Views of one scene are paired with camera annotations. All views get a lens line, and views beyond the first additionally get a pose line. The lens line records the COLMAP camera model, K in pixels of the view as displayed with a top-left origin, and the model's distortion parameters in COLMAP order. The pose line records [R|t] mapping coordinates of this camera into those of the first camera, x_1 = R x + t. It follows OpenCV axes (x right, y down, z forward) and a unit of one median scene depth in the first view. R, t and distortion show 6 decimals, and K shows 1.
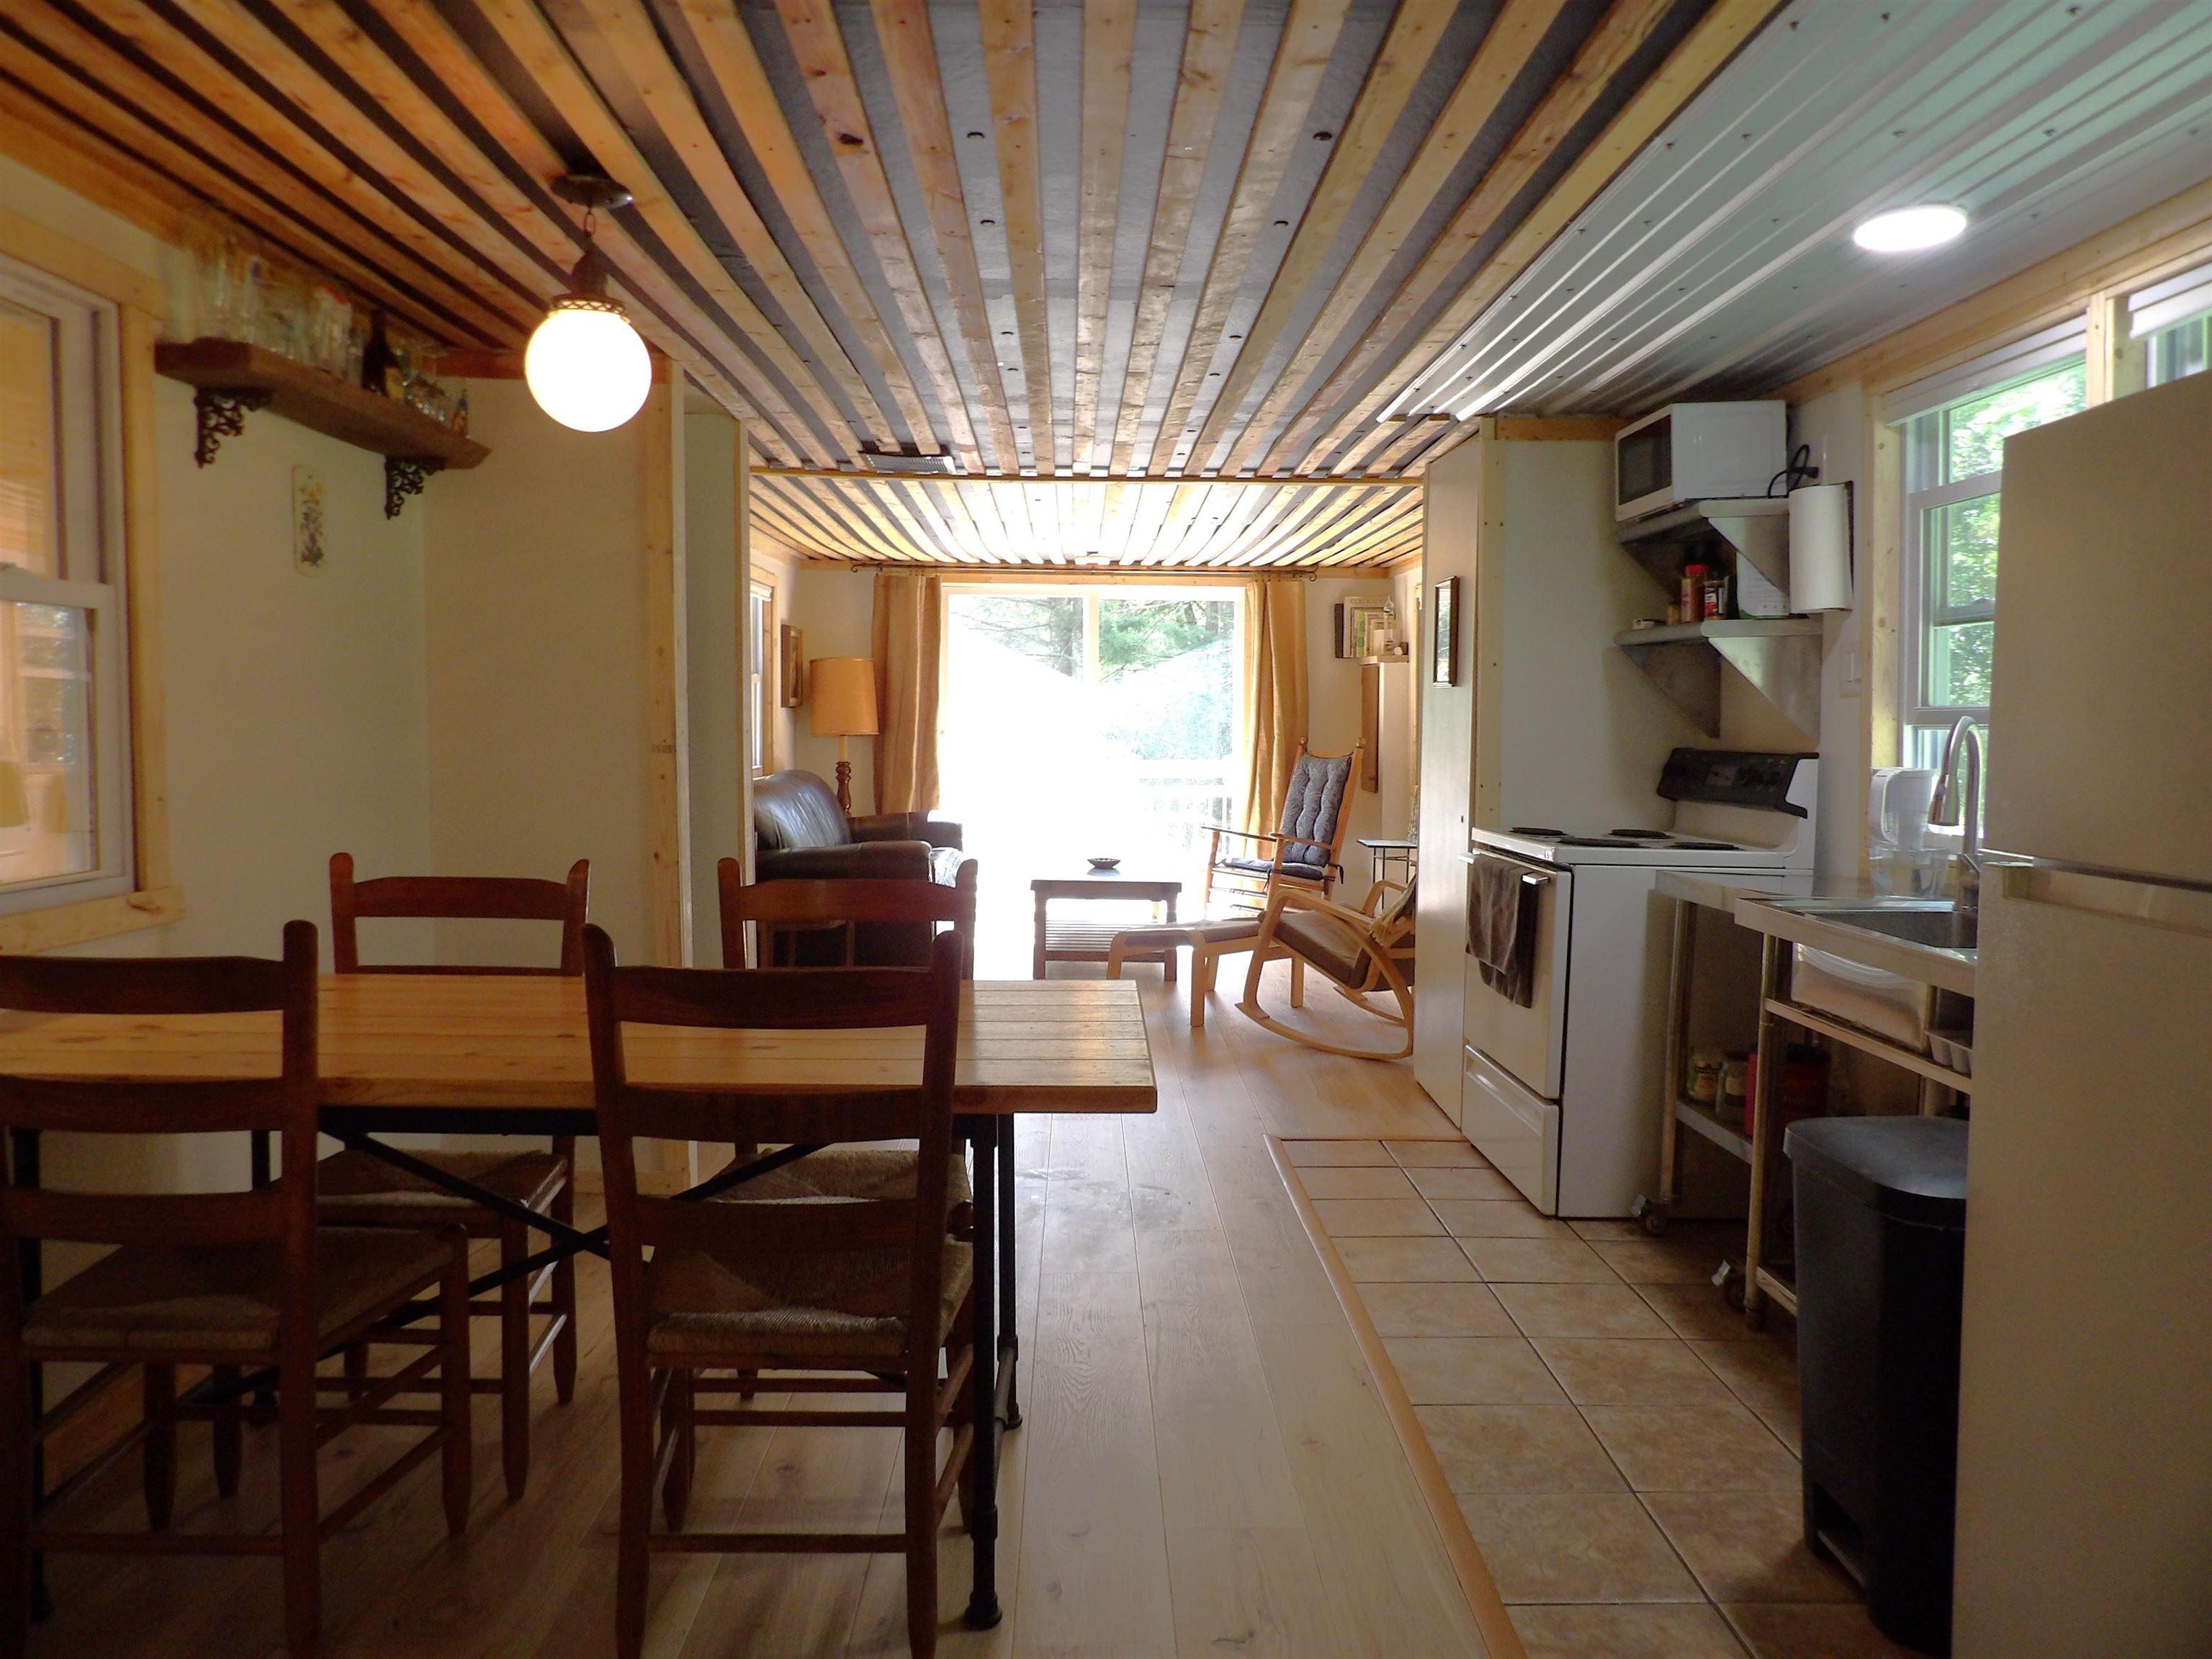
lens RADIAL K [[1588.2, 0, 1106.0], [0, 1588.2, 829.5], [0, 0, 1]] dist [-0.055870, 0.058159]
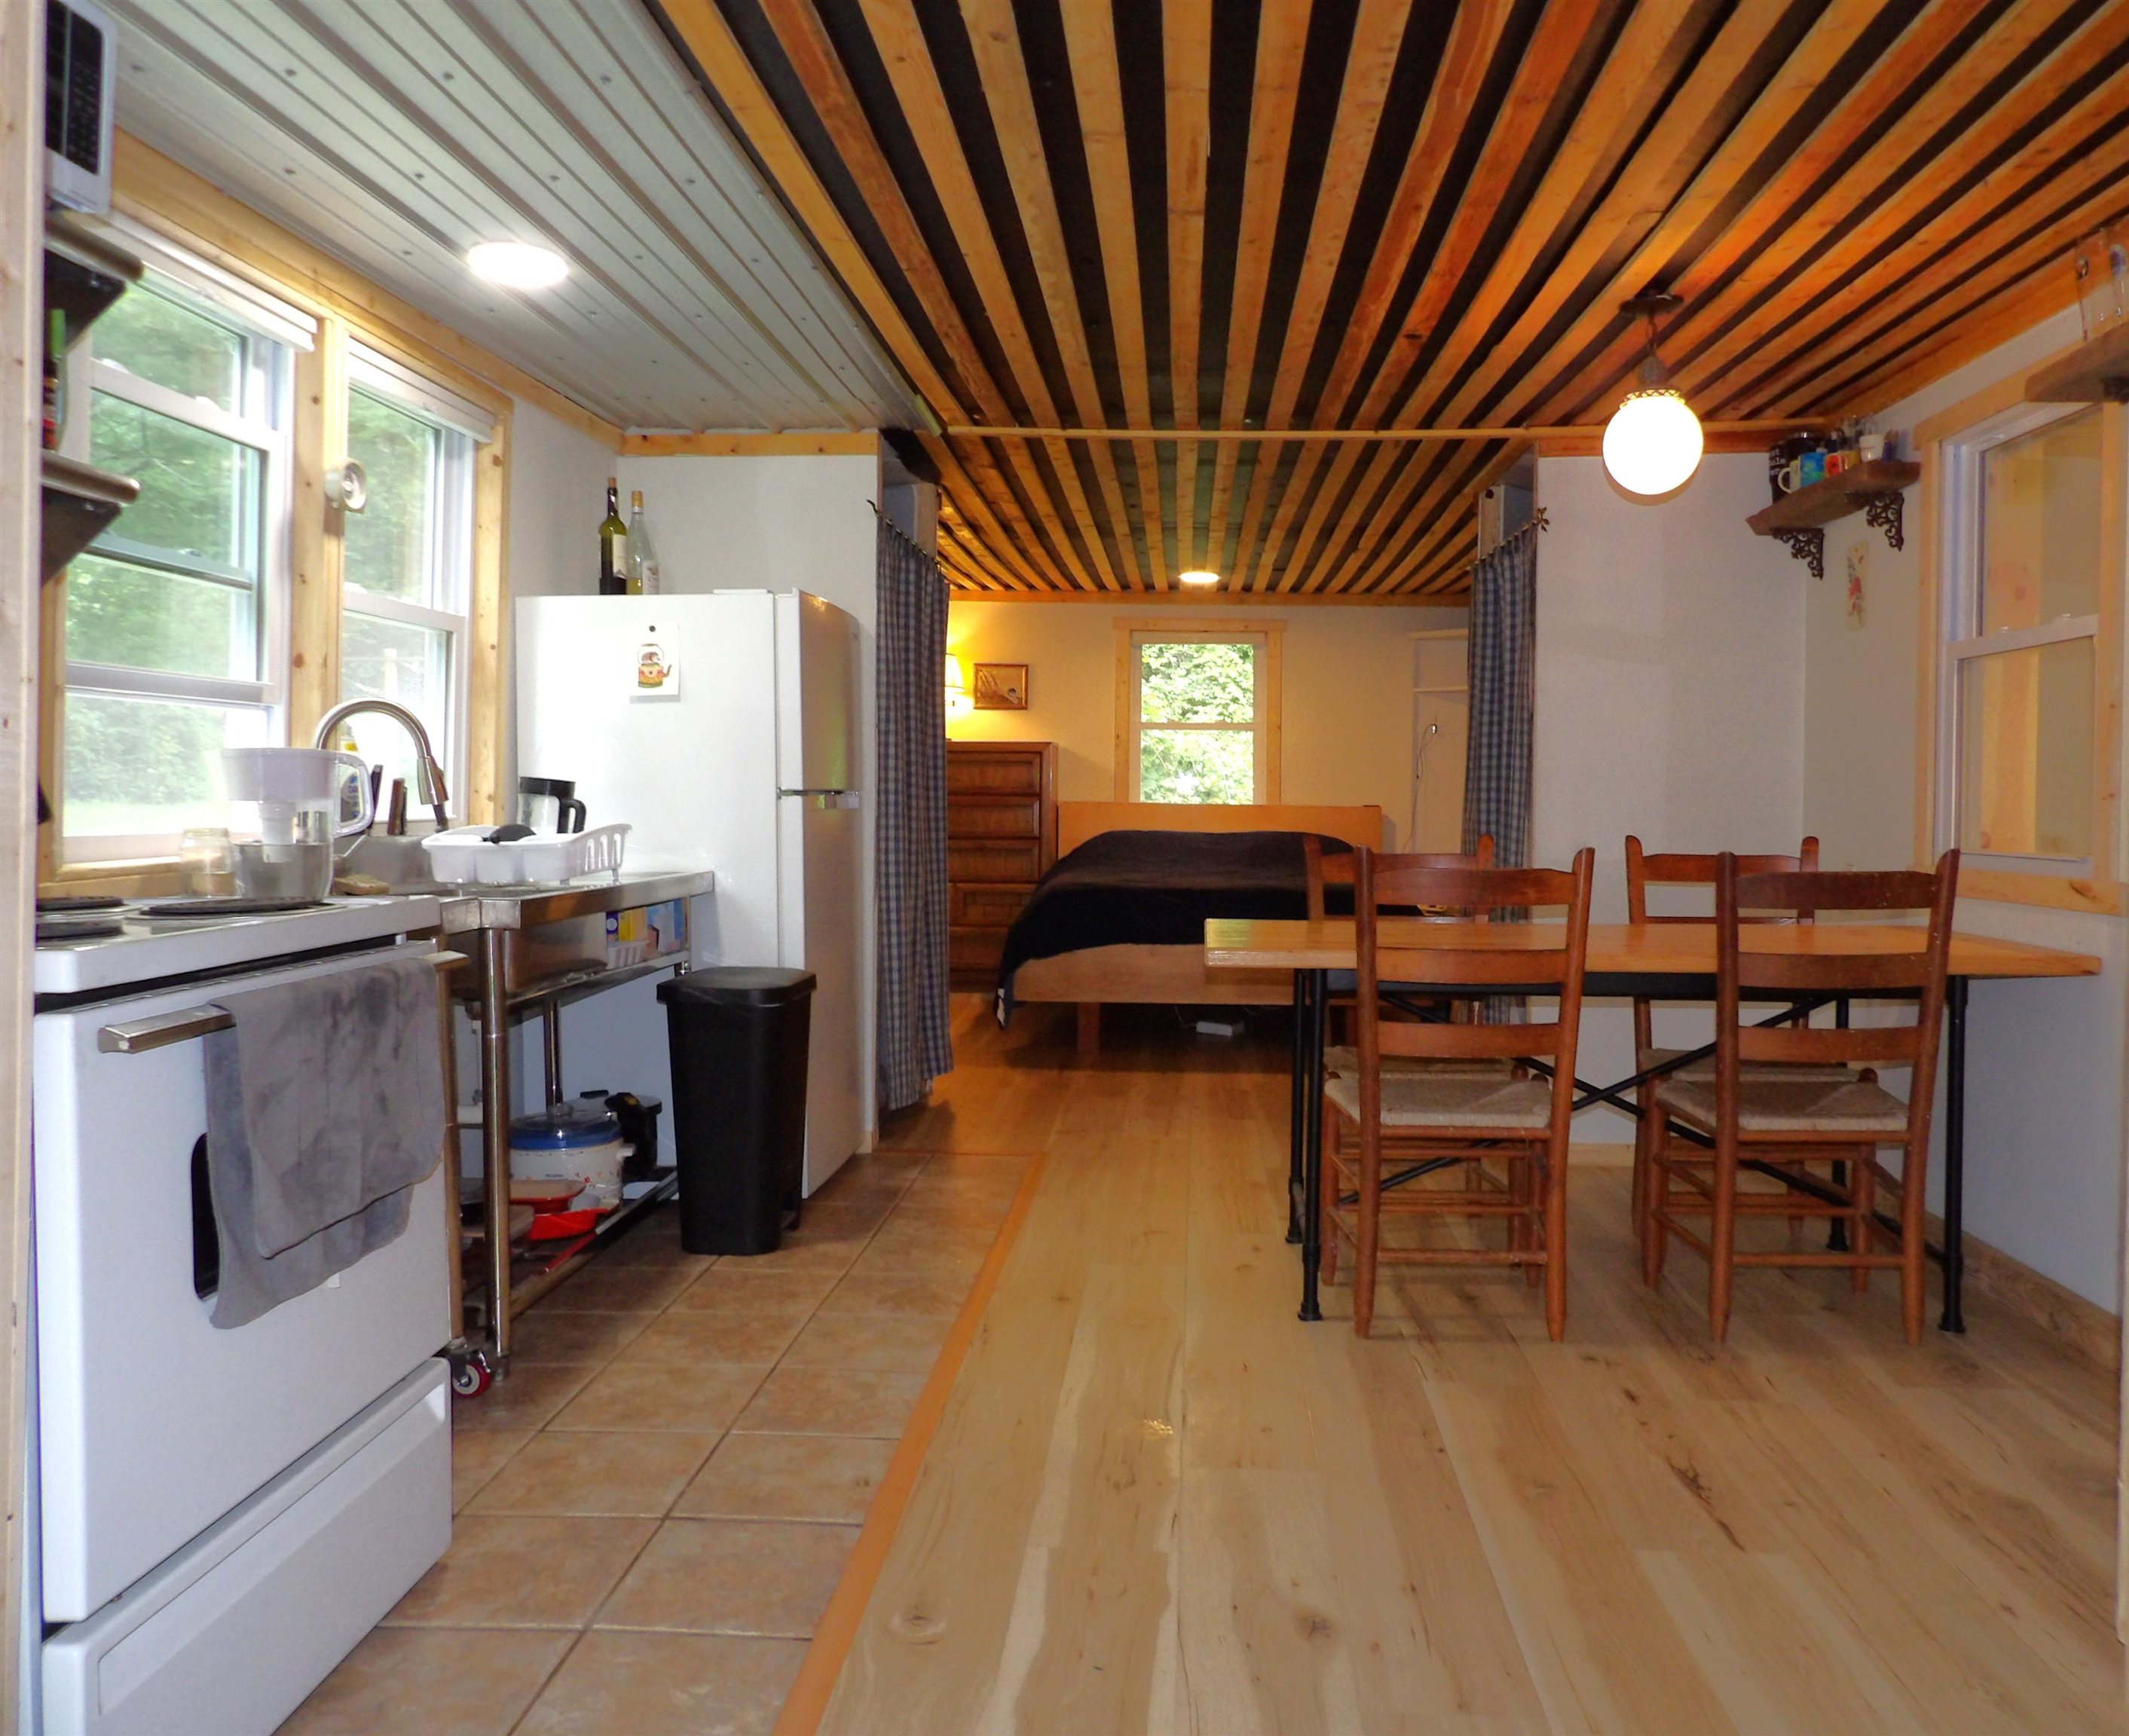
lens RADIAL K [[1652.7, 0, 1154.7], [0, 1652.7, 868.0], [0, 0, 1]] dist [-0.022909, 0.002890]
pose [[-0.999037, -0.015483, 0.041053, 0.005537], [-0.010747, 0.993518, 0.113165, -0.063793], [-0.042539, 0.112615, -0.992728, 1.491647]]
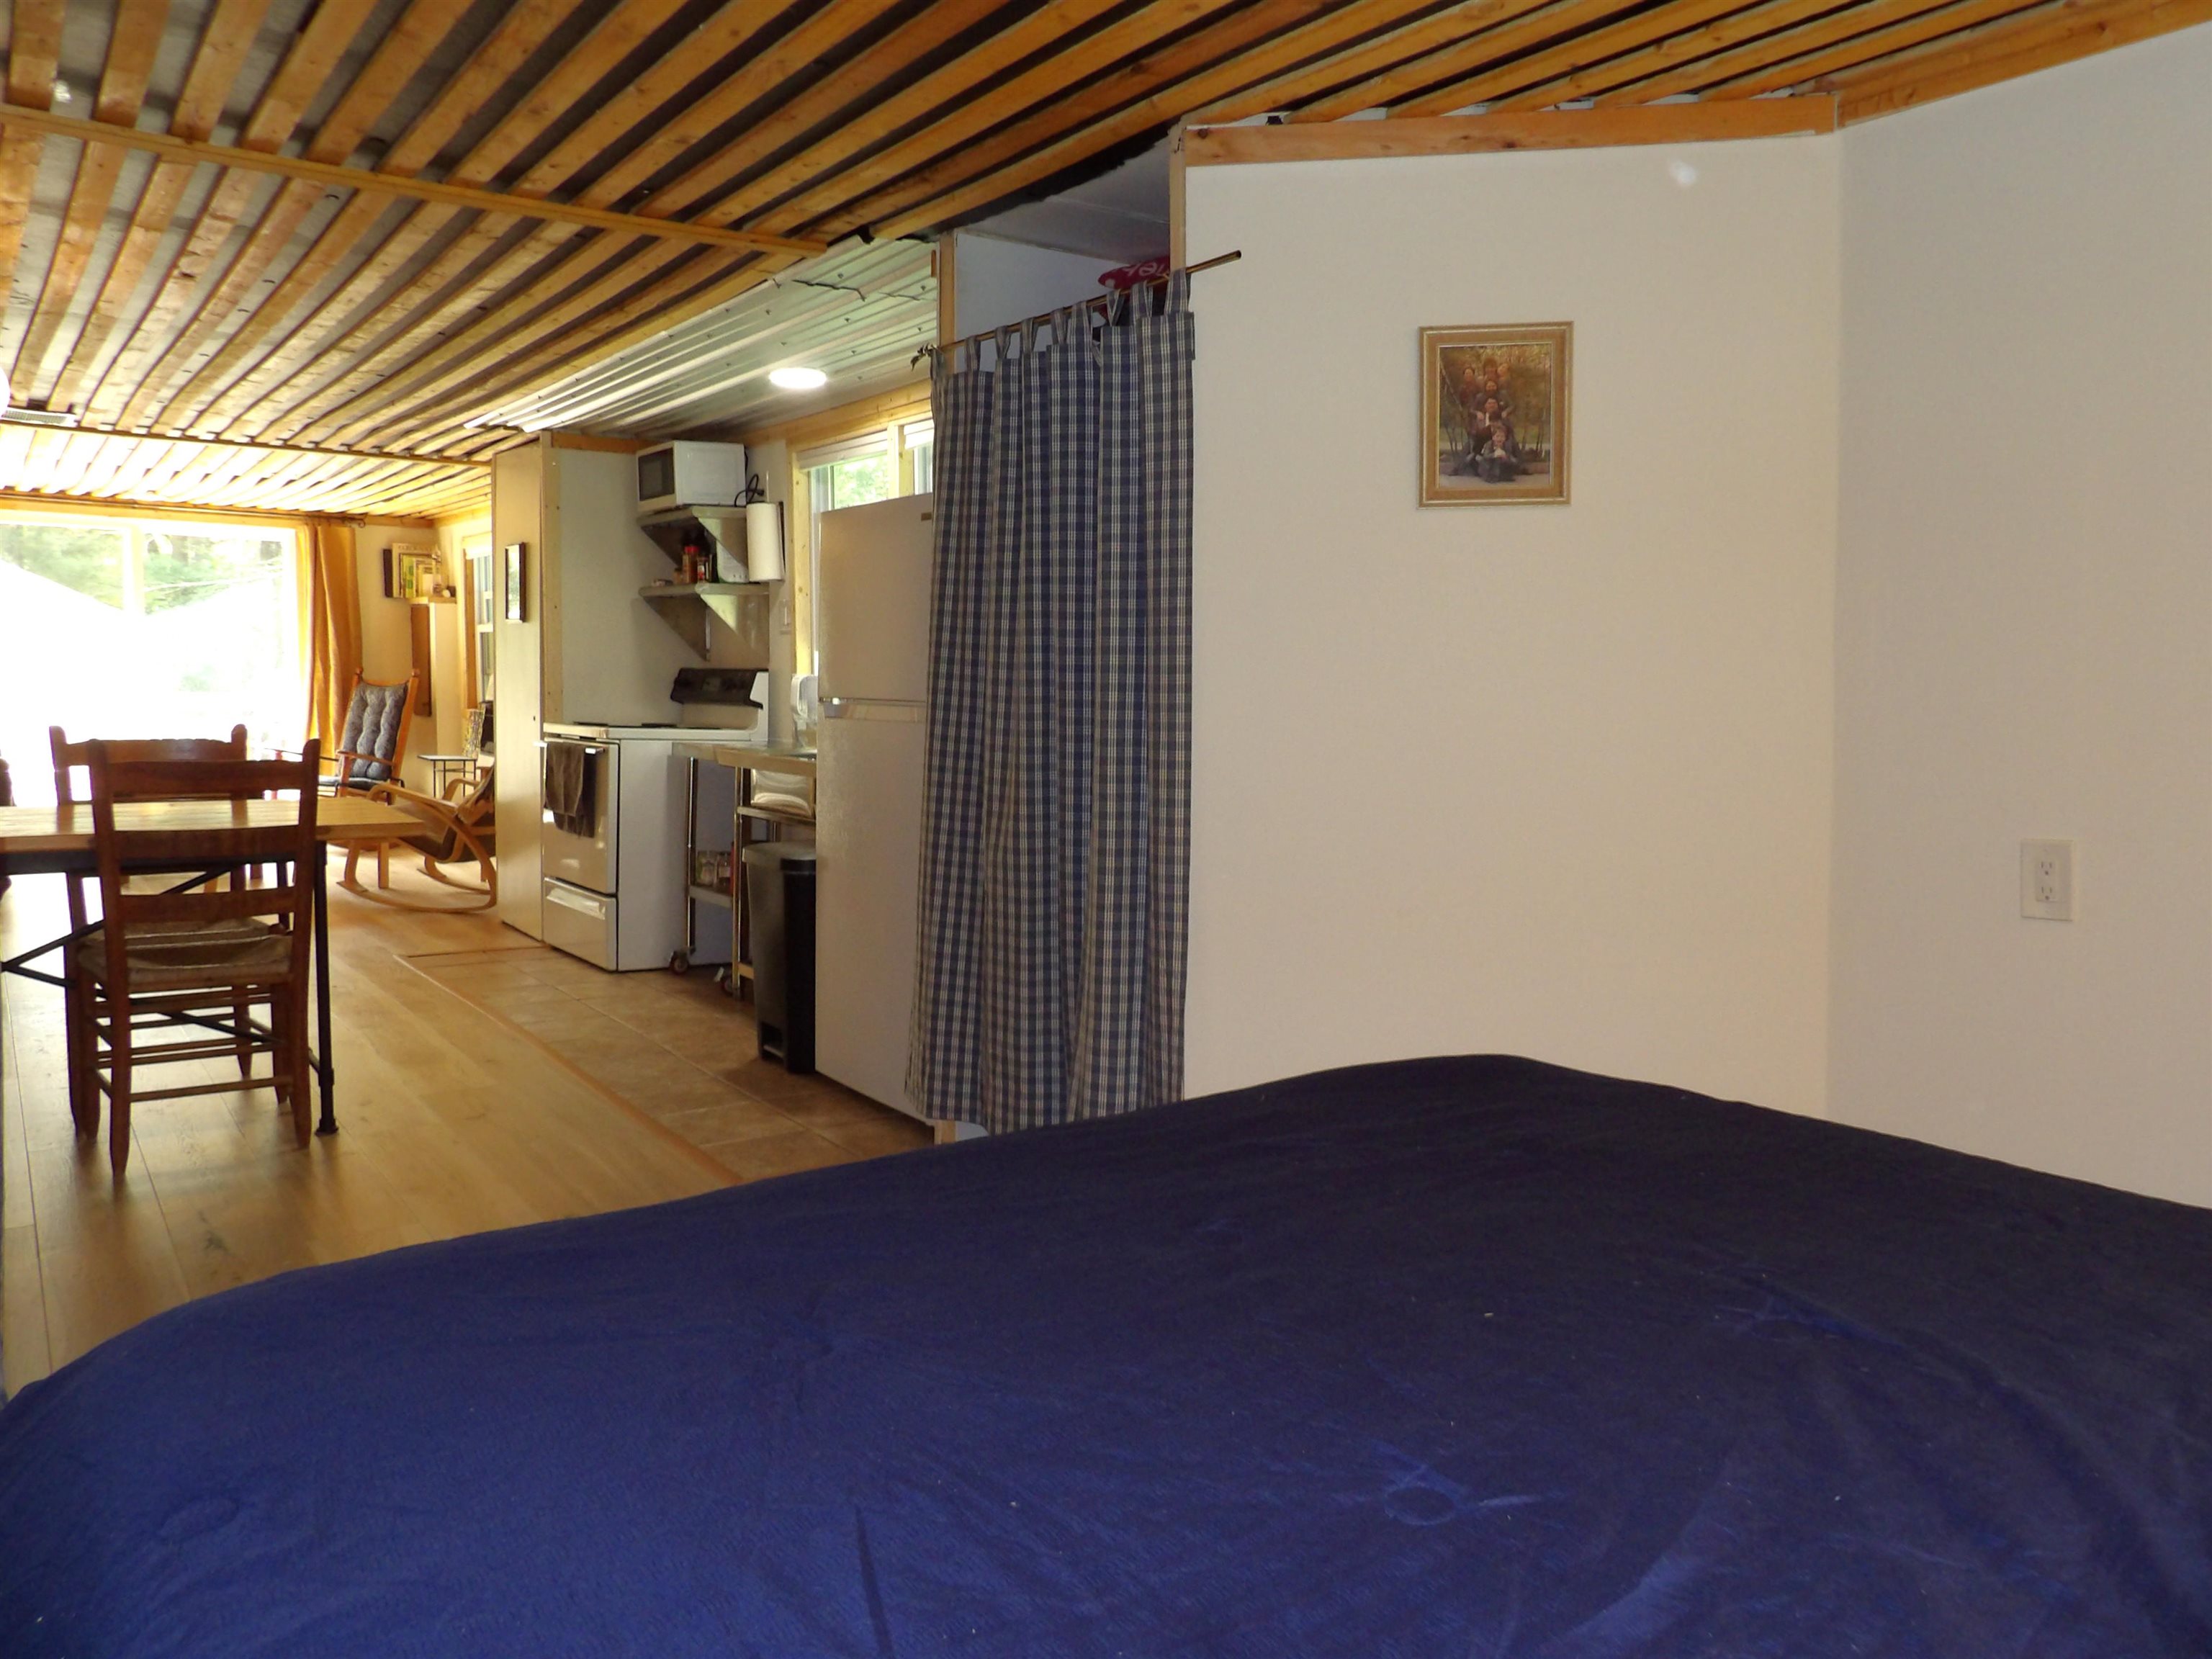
lens RADIAL K [[1627.0, 0, 1106.0], [0, 1627.0, 829.5], [0, 0, 1]] dist [-0.055864, 0.064076]
pose [[0.824817, -0.040974, 0.563913, -0.195914], [0.024110, 0.999012, 0.037324, 0.059467], [-0.564886, -0.017189, 0.824990, -0.541660]]
